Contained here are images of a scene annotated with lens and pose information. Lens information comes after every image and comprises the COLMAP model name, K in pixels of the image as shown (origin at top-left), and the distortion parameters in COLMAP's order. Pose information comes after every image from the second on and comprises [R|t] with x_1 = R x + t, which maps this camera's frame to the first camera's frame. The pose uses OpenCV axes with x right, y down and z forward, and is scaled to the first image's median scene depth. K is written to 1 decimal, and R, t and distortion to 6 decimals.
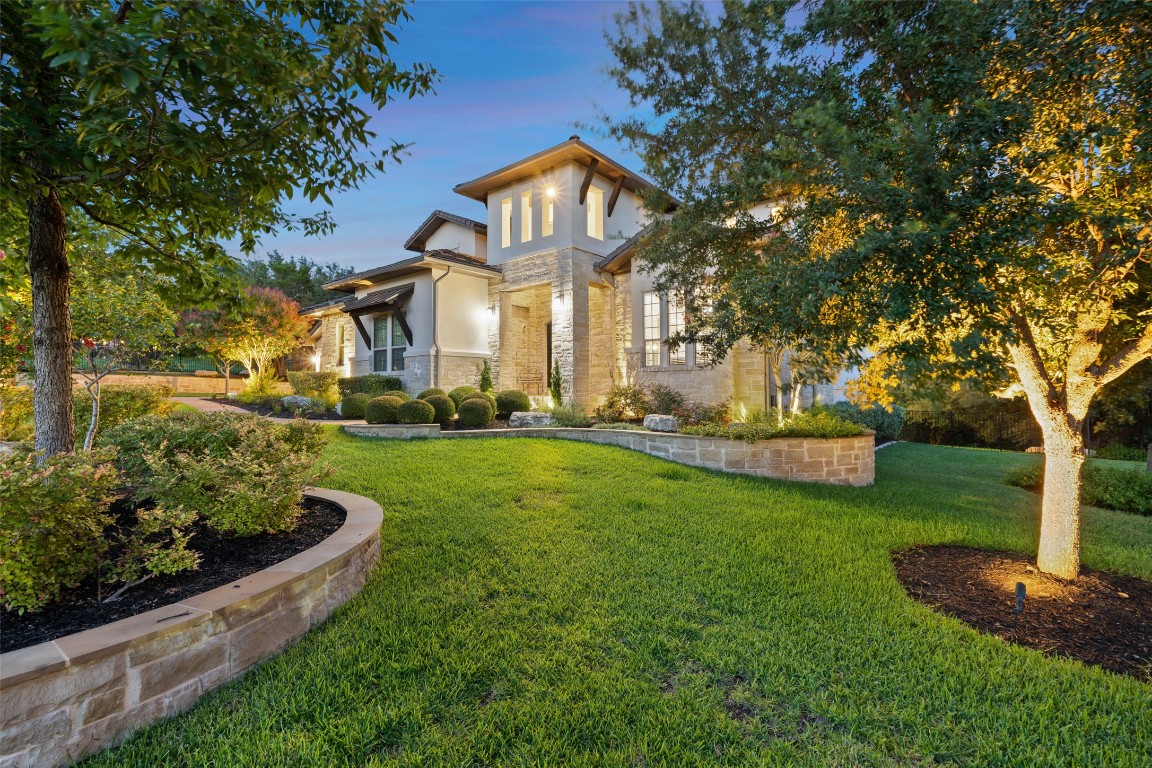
lens RADIAL K [[509.4, 0, 552.1], [0, 509.4, 378.2], [0, 0, 1]] dist [0.000110, 0.000017]
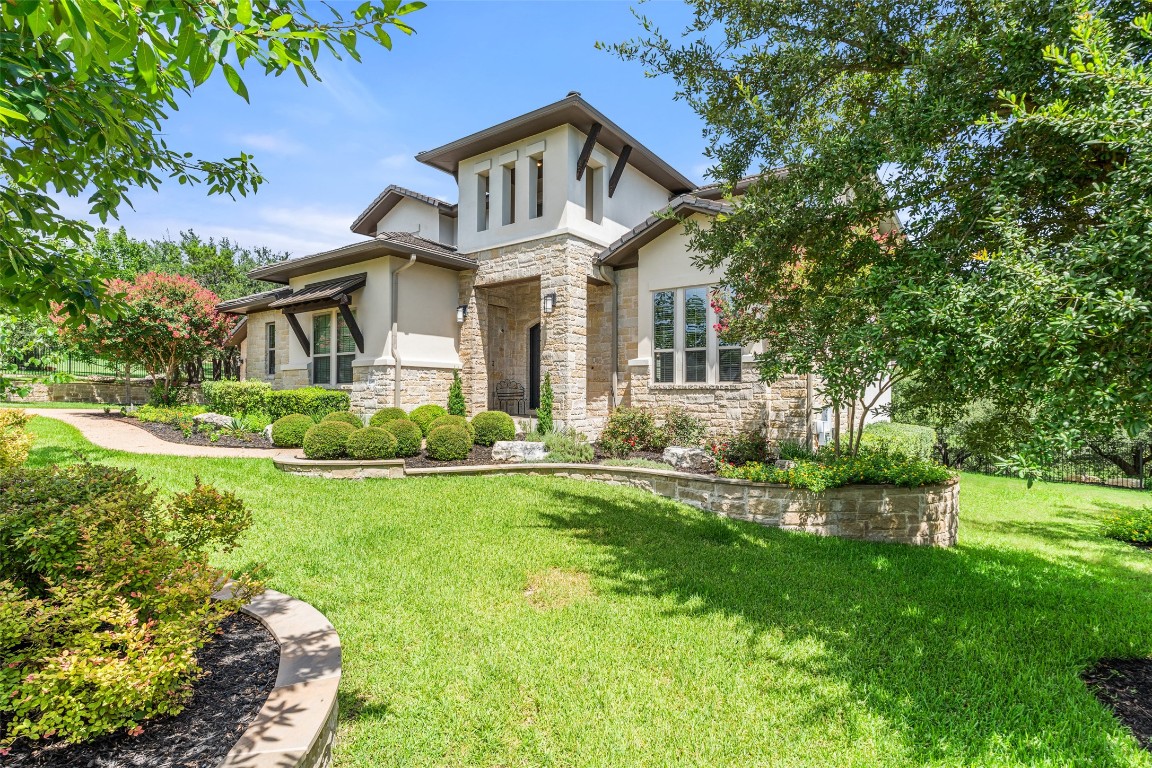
lens RADIAL K [[564.5, 0, 546.9], [0, 564.5, 391.0], [0, 0, 1]] dist [0.000939, -0.000335]
pose [[0.998120, 0.009940, 0.060476, -0.045069], [-0.010832, 0.999837, 0.014448, -0.021099], [-0.060322, -0.015076, 0.998065, 0.111724]]
